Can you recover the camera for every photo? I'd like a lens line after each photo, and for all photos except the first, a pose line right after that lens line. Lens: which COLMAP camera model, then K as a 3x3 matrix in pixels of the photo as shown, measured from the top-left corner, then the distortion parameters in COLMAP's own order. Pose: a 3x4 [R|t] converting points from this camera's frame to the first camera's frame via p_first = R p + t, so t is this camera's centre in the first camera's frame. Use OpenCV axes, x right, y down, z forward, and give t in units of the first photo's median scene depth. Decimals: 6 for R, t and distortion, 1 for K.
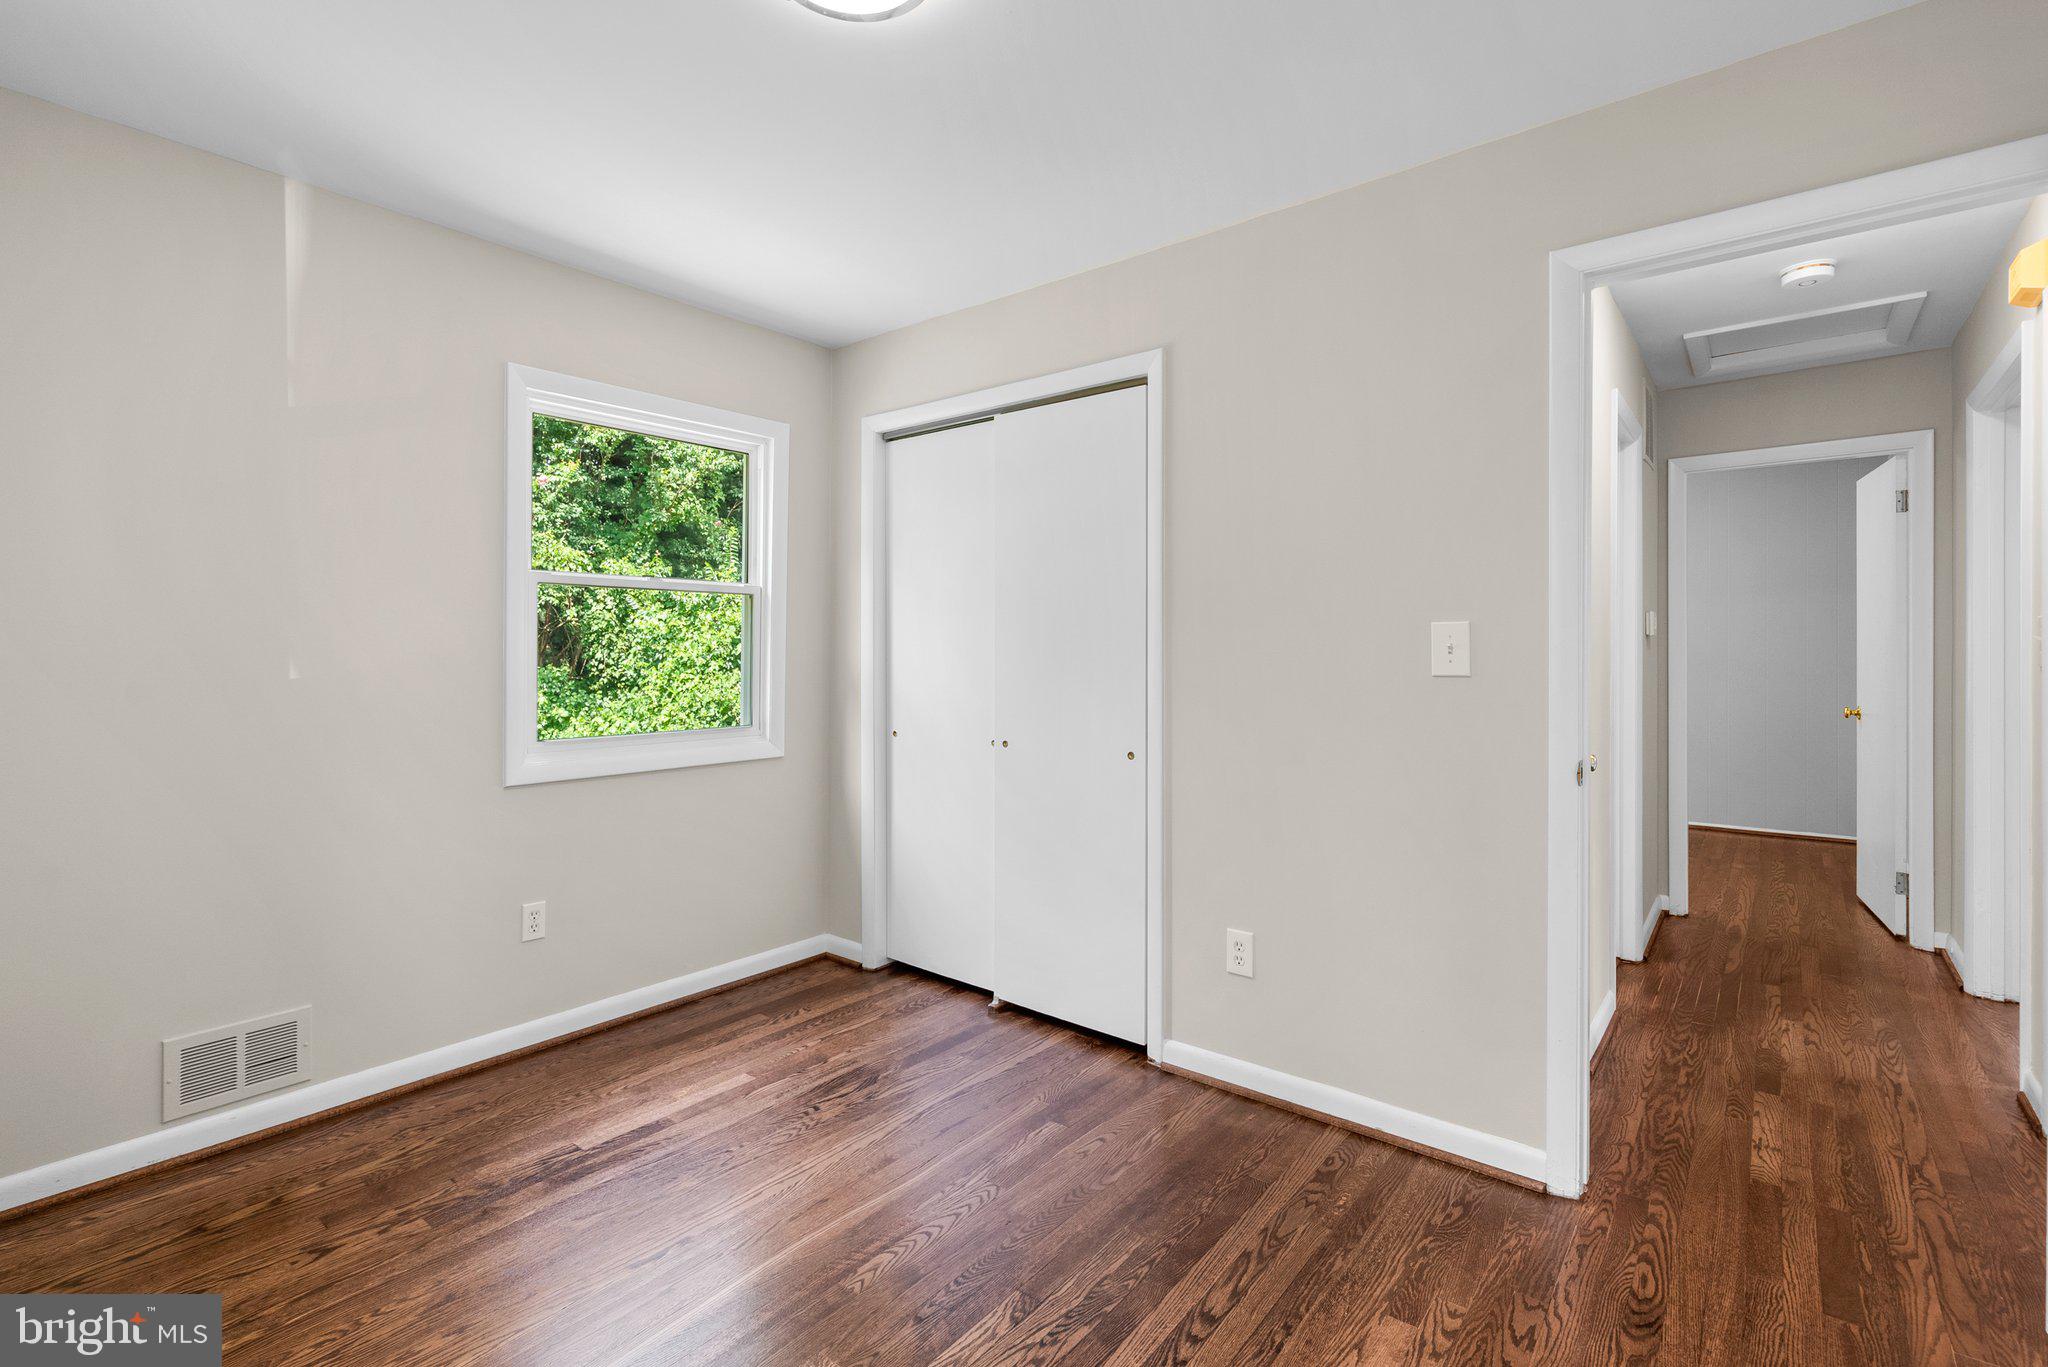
lens RADIAL K [[950.7, 0, 1018.7], [0, 950.7, 649.0], [0, 0, 1]] dist [0.000760, 0.000308]
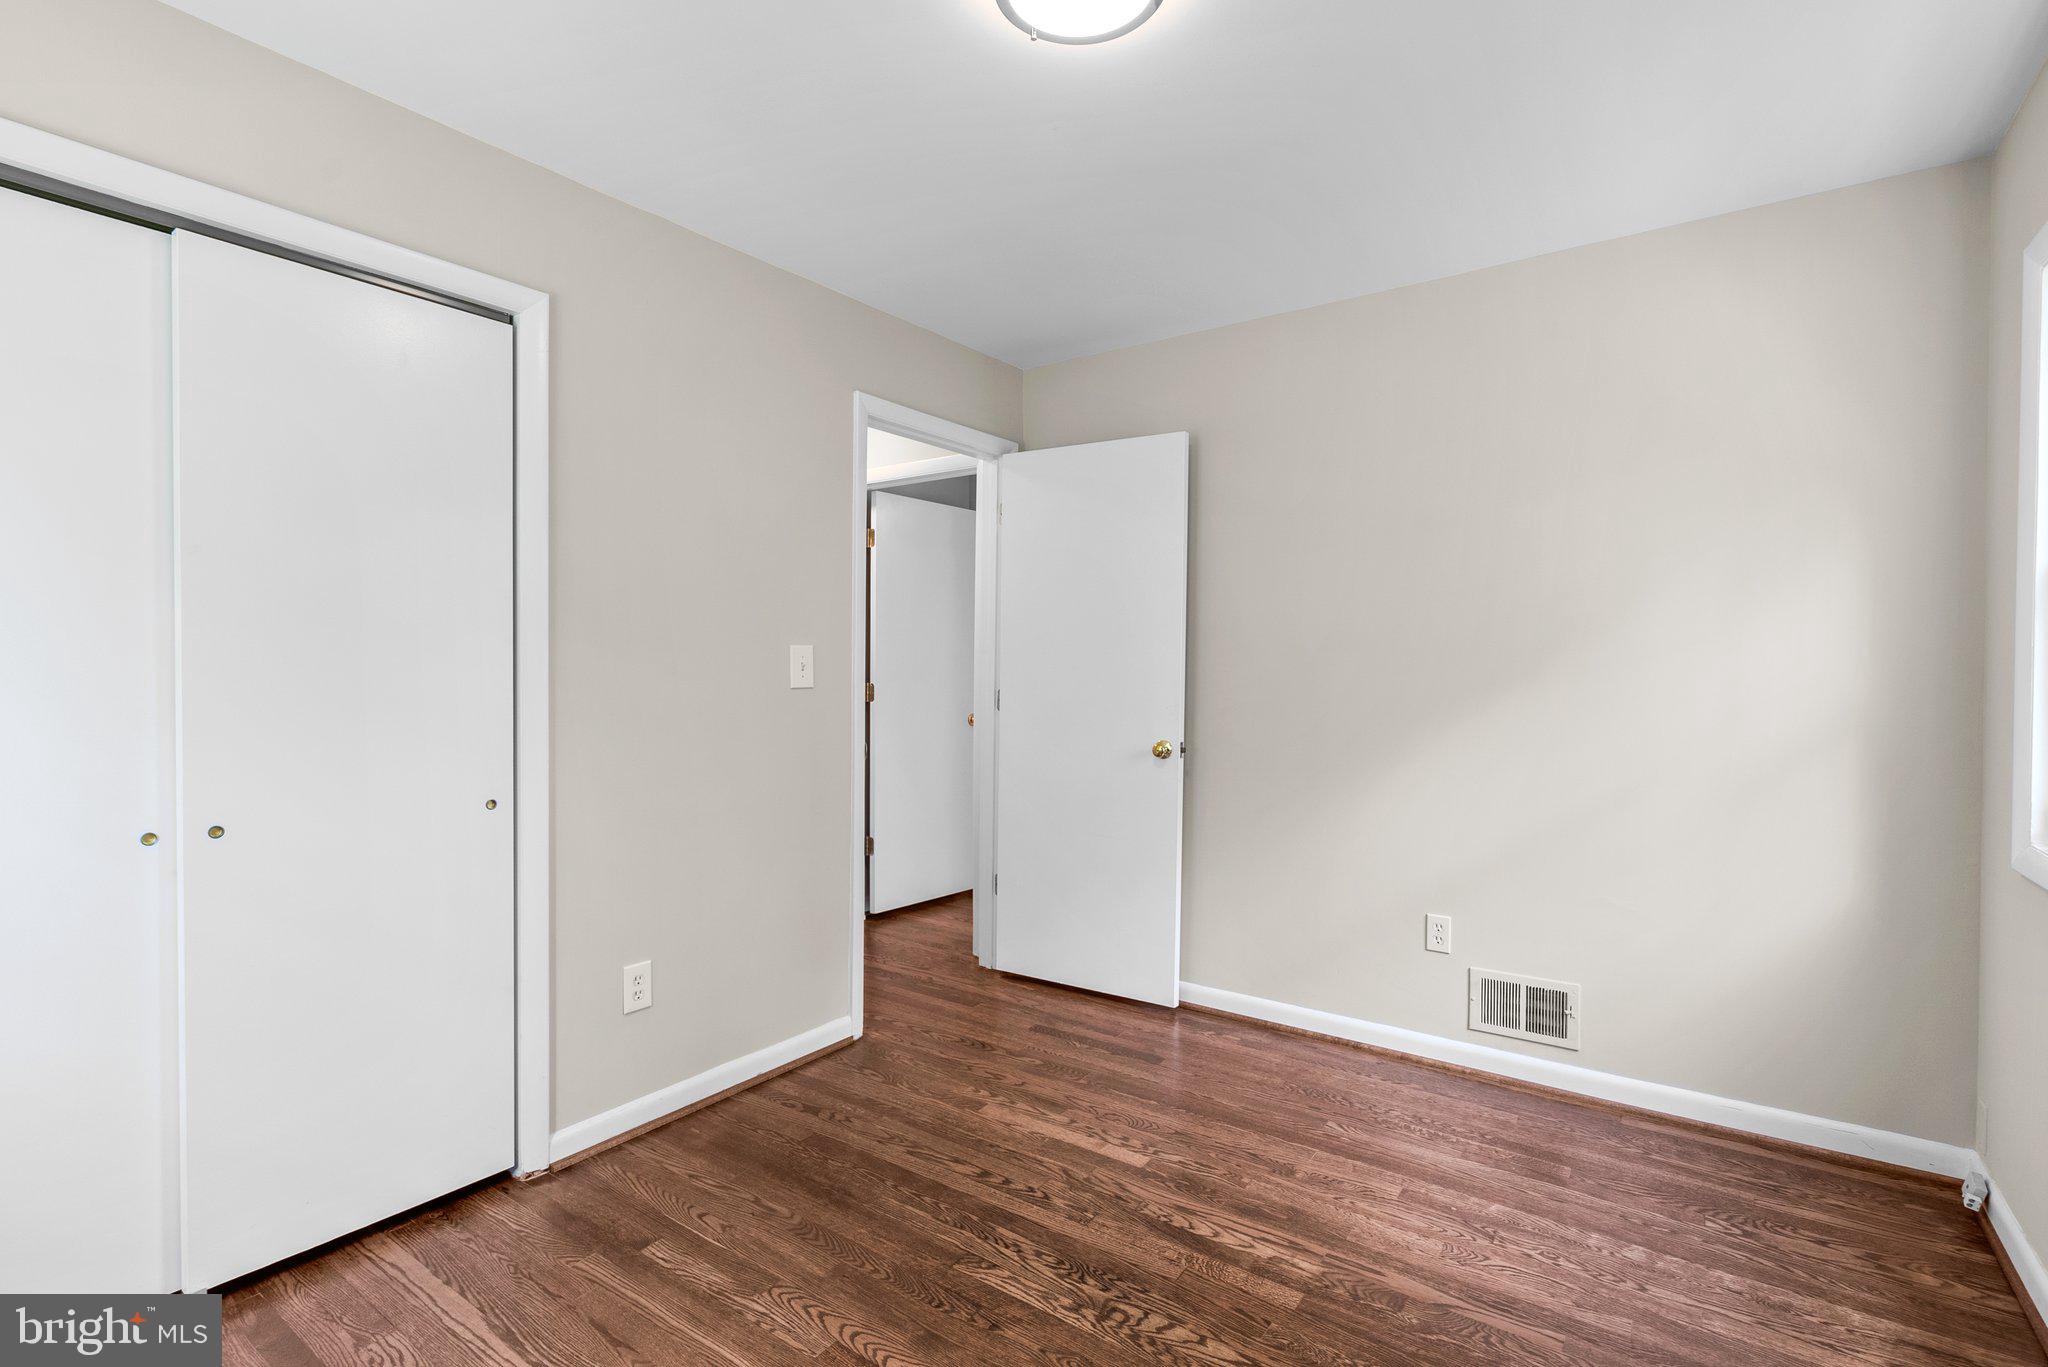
lens RADIAL K [[938.6, 0, 1019.5], [0, 938.6, 687.4], [0, 0, 1]] dist [-0.001614, 0.000545]
pose [[-0.058062, -0.020327, 0.998106, -0.837941], [-0.005246, 0.999785, 0.020056, 0.001229], [-0.998299, -0.004072, -0.058156, 0.792149]]
